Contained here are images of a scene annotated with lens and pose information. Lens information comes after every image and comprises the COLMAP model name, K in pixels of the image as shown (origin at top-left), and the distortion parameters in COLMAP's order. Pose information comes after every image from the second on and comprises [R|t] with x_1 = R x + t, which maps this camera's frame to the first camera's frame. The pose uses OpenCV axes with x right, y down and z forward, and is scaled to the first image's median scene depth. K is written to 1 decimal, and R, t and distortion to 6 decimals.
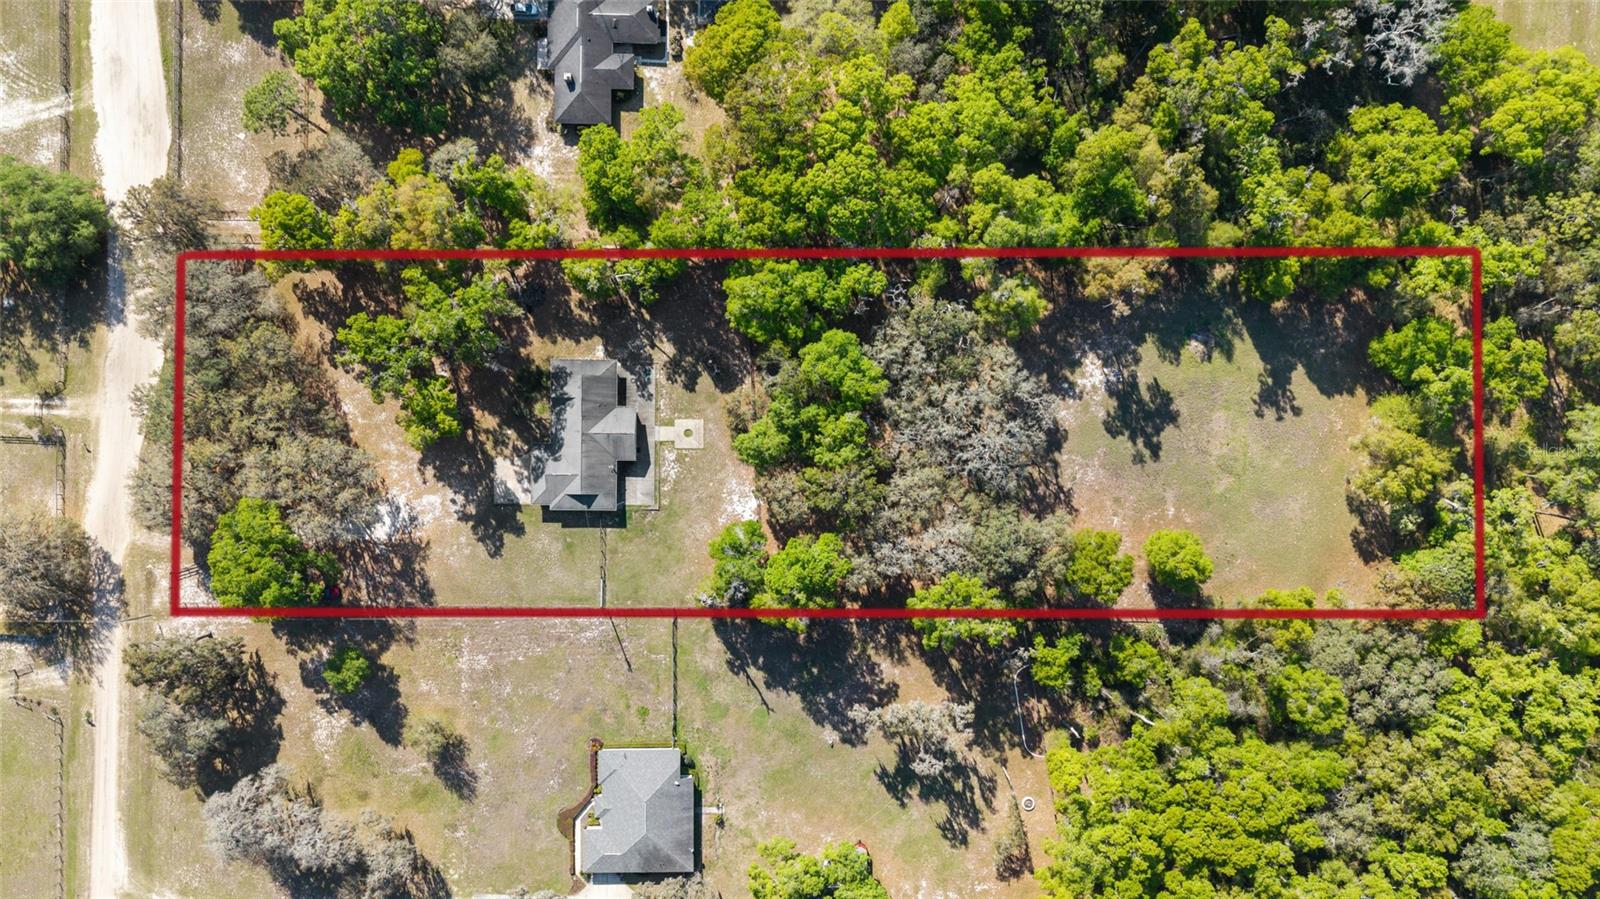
lens RADIAL K [[1071.4, 0, 835.2], [0, 1071.4, 457.5], [0, 0, 1]] dist [0.050740, -0.023779]
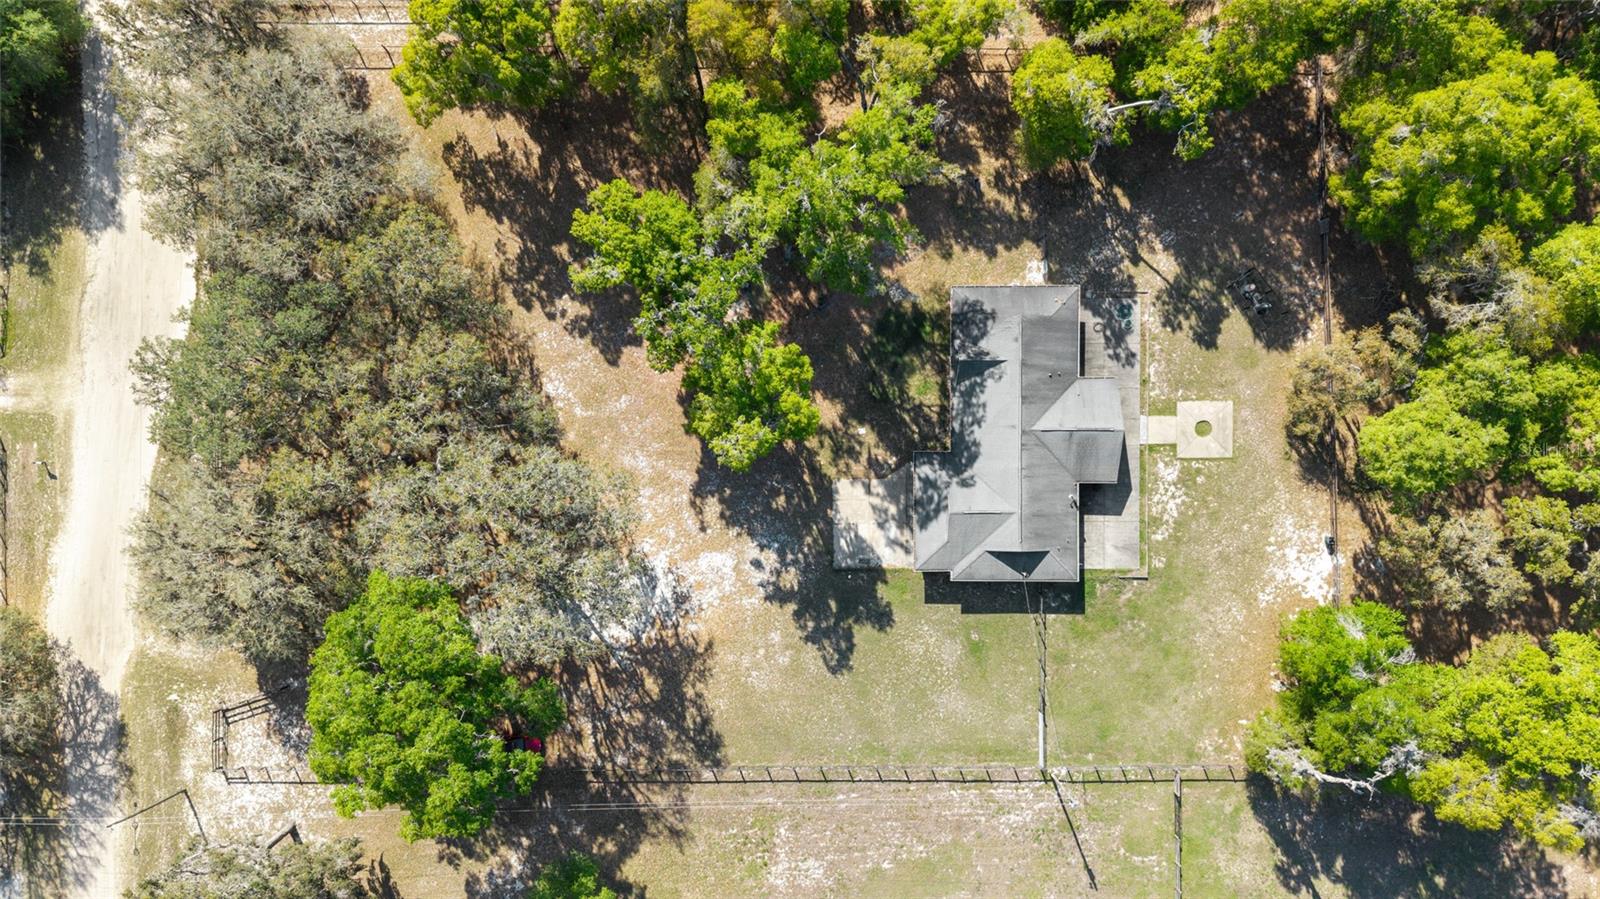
lens RADIAL K [[1071.4, 0, 835.7], [0, 1071.4, 466.8], [0, 0, 1]] dist [0.050740, -0.023779]
pose [[0.999925, -0.010473, 0.006309, -0.319172], [0.010414, 0.999903, 0.009292, -0.010882], [-0.006406, -0.009226, 0.999937, 0.484657]]
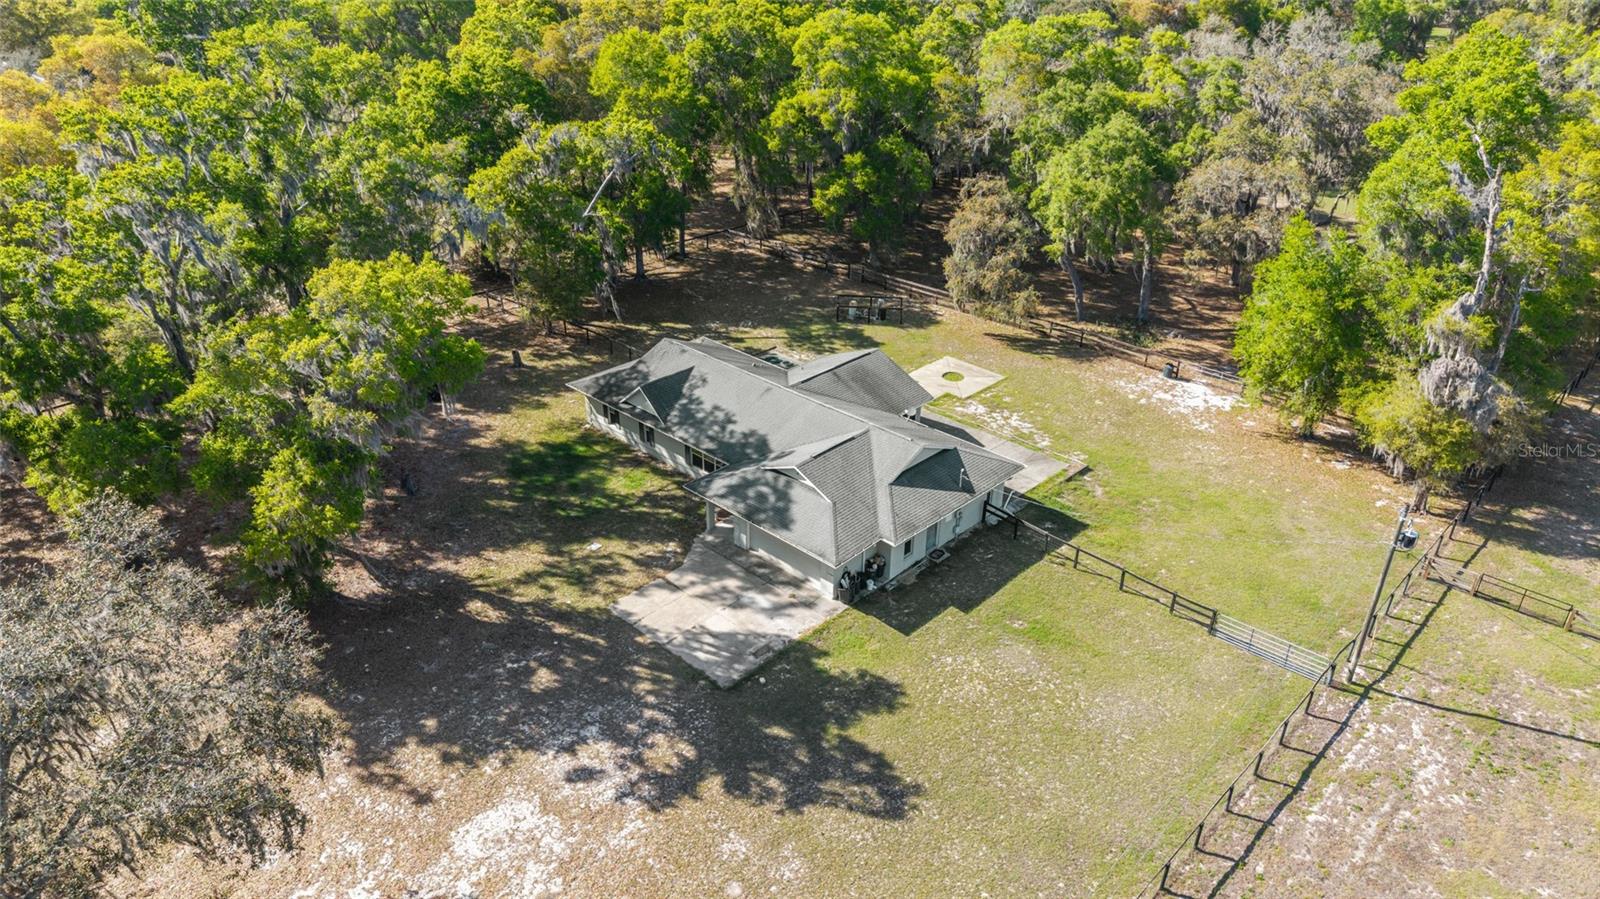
lens RADIAL K [[1071.4, 0, 804.5], [0, 1071.4, 437.7], [0, 0, 1]] dist [0.050740, -0.023779]
pose [[0.678266, -0.346170, 0.648168, -0.442191], [0.734812, 0.322684, -0.596596, 0.181875], [-0.002630, 0.880932, 0.473236, 0.836013]]
